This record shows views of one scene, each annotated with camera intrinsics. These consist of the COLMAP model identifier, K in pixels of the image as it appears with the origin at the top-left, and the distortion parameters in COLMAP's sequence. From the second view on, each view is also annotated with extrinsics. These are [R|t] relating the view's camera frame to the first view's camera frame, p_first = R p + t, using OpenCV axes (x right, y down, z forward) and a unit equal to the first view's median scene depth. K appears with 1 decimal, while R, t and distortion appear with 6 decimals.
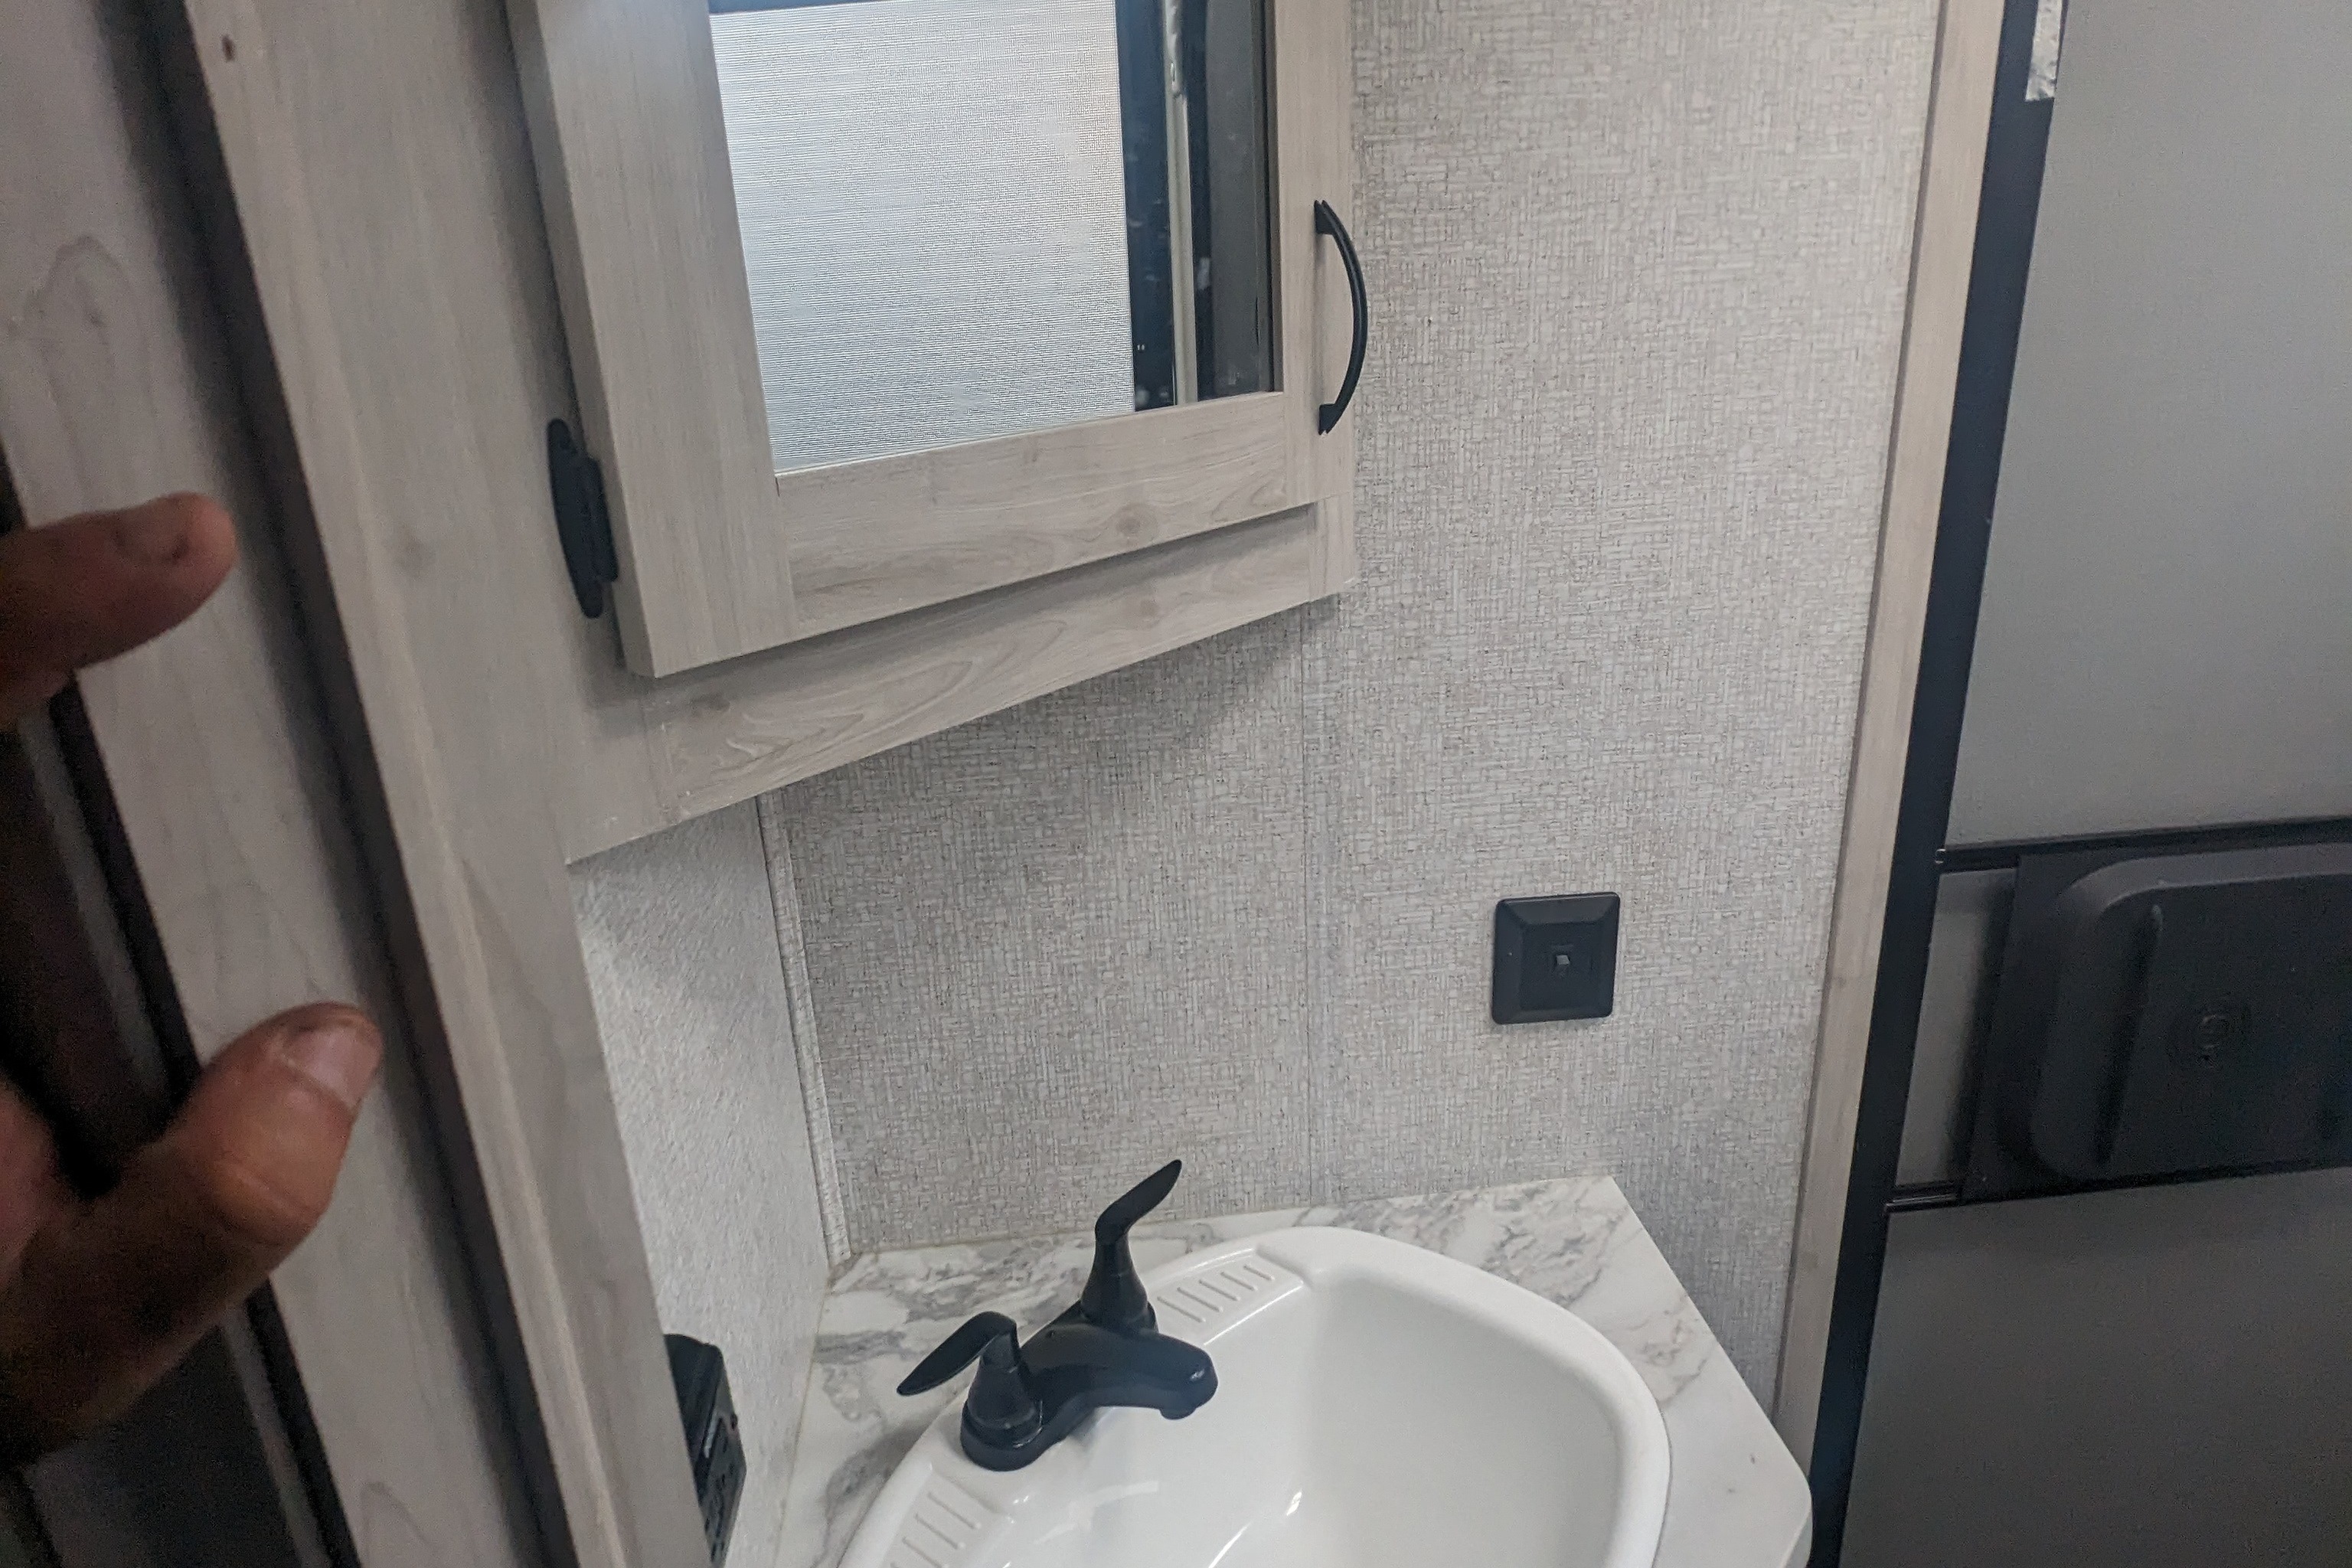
lens RADIAL K [[1499.2, 0, 1178.6], [0, 1499.2, 788.1], [0, 0, 1]] dist [0.009152, -0.000564]
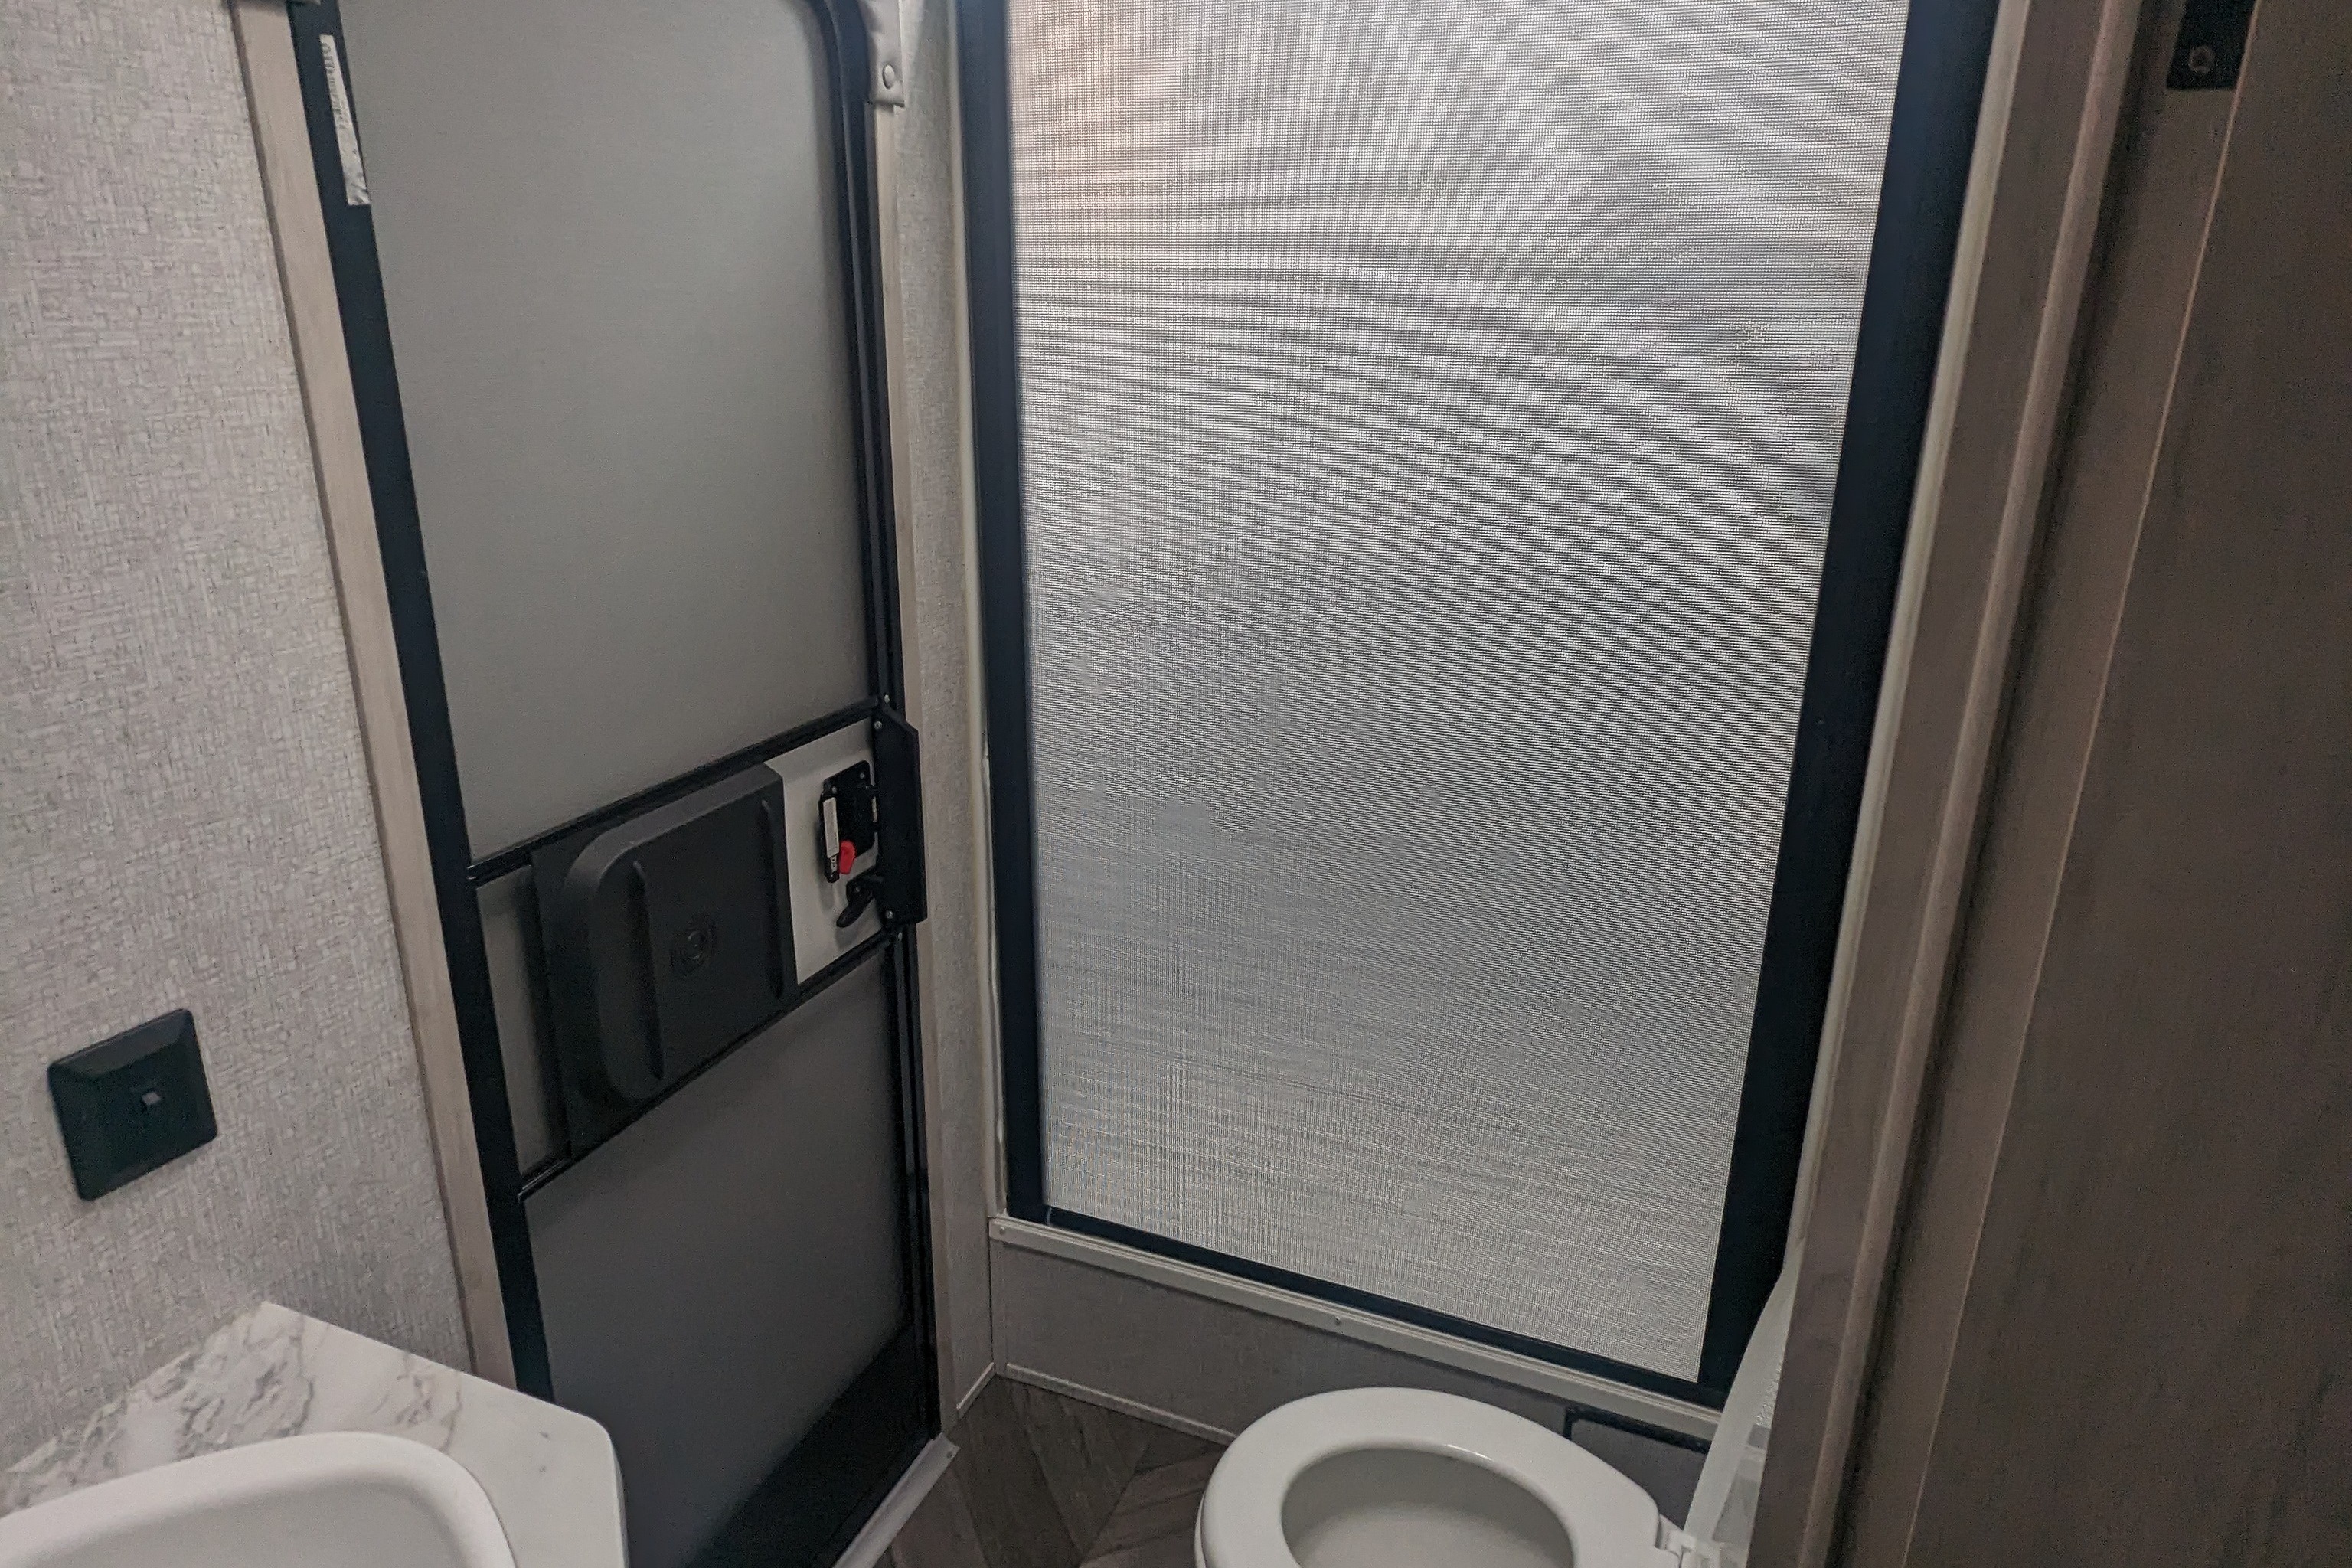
lens RADIAL K [[1499.2, 0, 1170.9], [0, 1499.2, 788.0], [0, 0, 1]] dist [0.009152, -0.000564]
pose [[0.471719, -0.235049, 0.849843, -0.184270], [0.275690, 0.954810, 0.111054, 0.004877], [-0.837542, 0.181907, 0.515203, -0.015989]]
